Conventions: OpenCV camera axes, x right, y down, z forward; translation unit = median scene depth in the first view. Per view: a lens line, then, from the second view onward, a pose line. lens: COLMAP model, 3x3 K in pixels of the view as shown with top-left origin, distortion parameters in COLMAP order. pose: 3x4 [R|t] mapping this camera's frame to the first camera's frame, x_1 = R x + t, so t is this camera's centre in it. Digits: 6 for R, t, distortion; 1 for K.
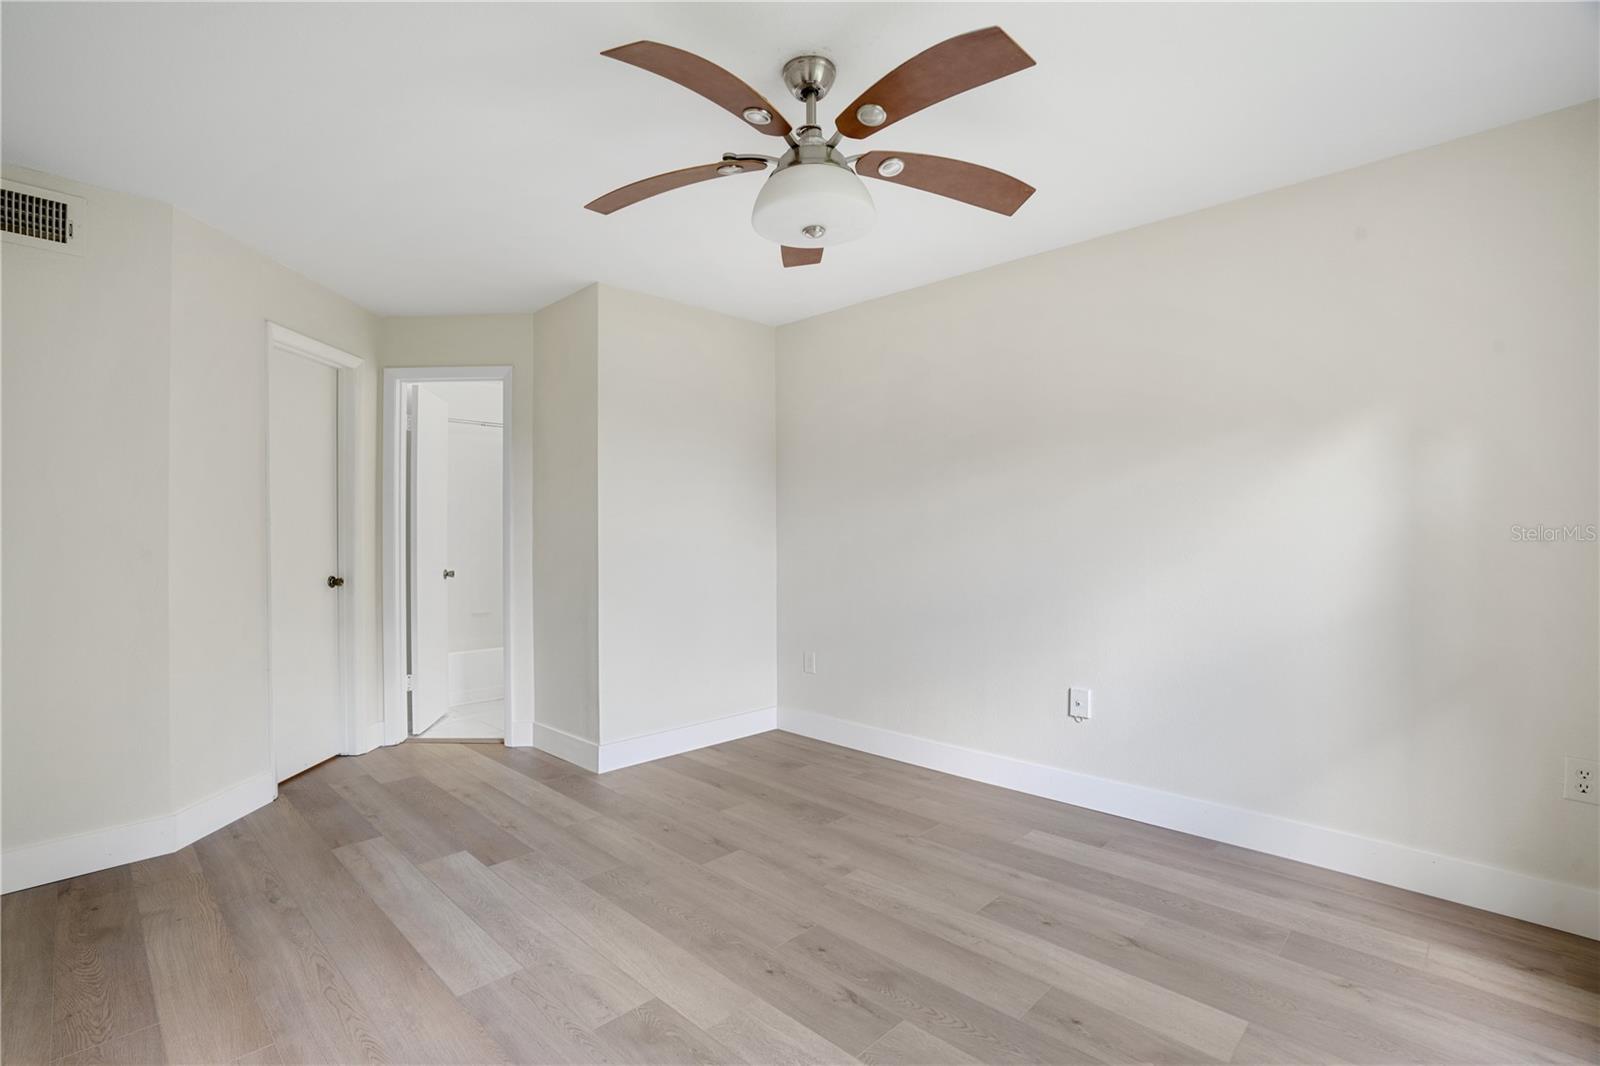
lens RADIAL K [[749.4, 0, 803.0], [0, 749.4, 535.6], [0, 0, 1]] dist [-0.009835, 0.004649]
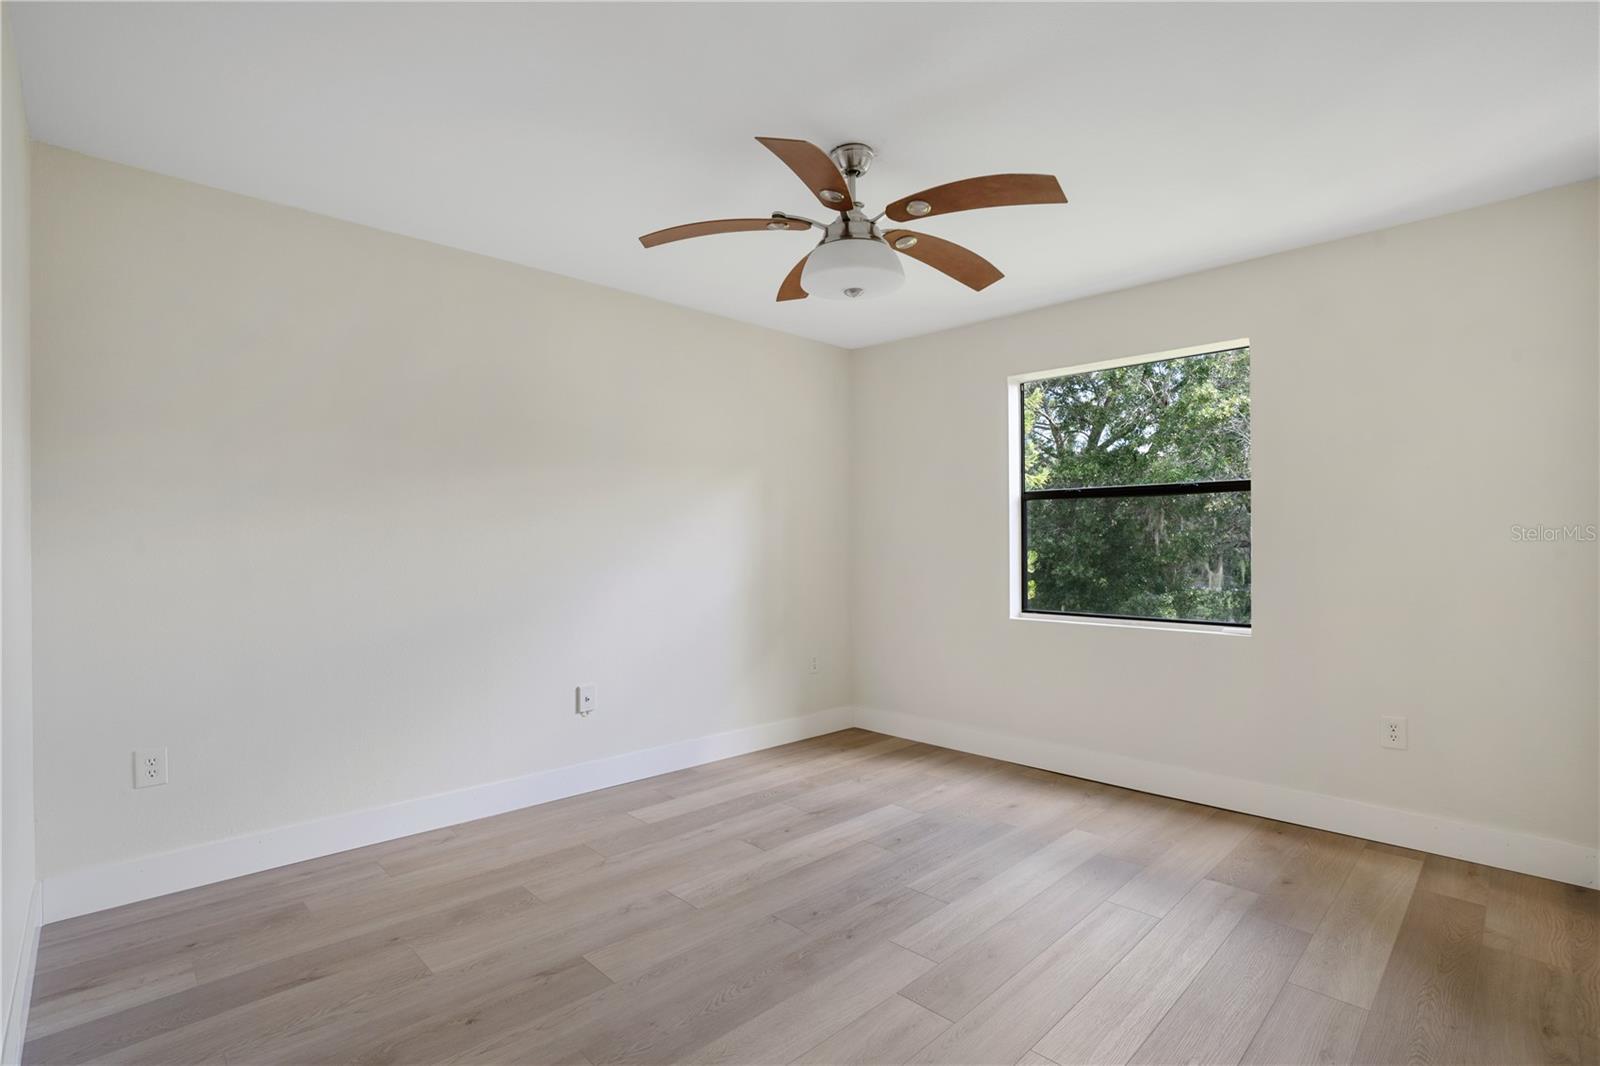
lens RADIAL K [[749.4, 0, 803.6], [0, 749.4, 540.9], [0, 0, 1]] dist [-0.009835, 0.004649]
pose [[0.025016, 0.011092, 0.999625, -0.850669], [-0.008480, 0.999905, -0.010883, -0.001806], [-0.999651, -0.008205, 0.025108, 0.753195]]
